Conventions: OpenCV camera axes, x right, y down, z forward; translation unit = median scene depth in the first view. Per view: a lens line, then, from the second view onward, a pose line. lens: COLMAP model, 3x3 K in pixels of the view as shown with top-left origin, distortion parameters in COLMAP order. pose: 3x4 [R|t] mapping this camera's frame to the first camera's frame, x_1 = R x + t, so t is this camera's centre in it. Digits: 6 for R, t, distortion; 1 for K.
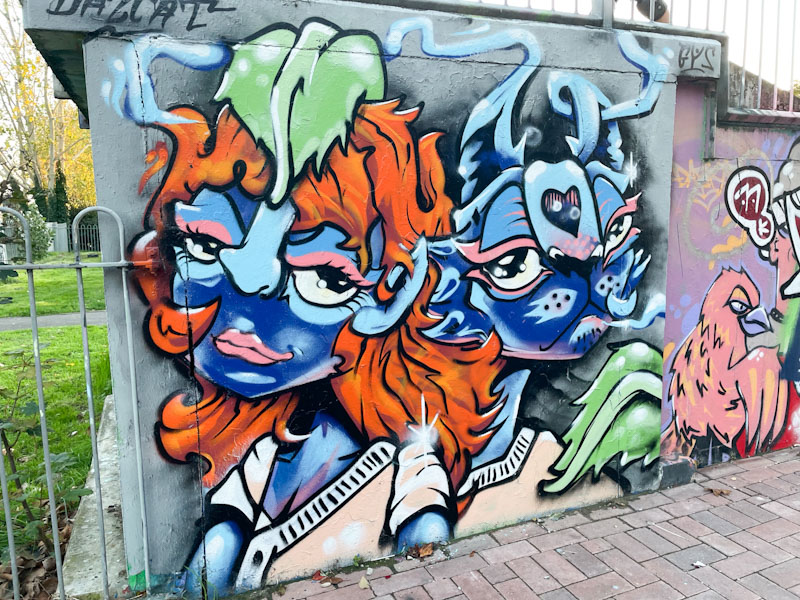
lens RADIAL K [[600.2, 0, 400.9], [0, 600.2, 302.0], [0, 0, 1]] dist [0.032815, -0.045933]
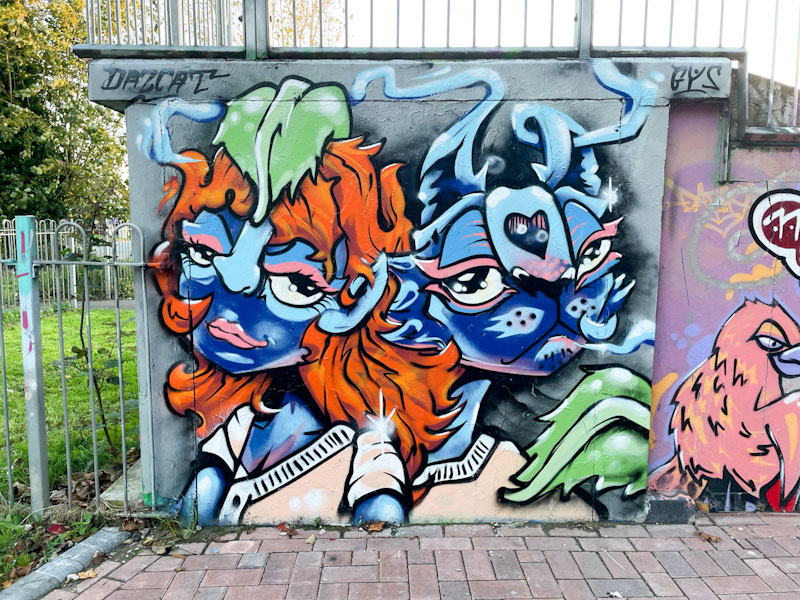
lens RADIAL K [[600.2, 0, 400.3], [0, 600.2, 297.2], [0, 0, 1]] dist [0.032815, -0.045933]
pose [[0.930769, 0.068334, -0.359165, 0.470315], [-0.074125, 0.997246, -0.002357, -0.022427], [0.358015, 0.028817, 0.933271, -0.063388]]
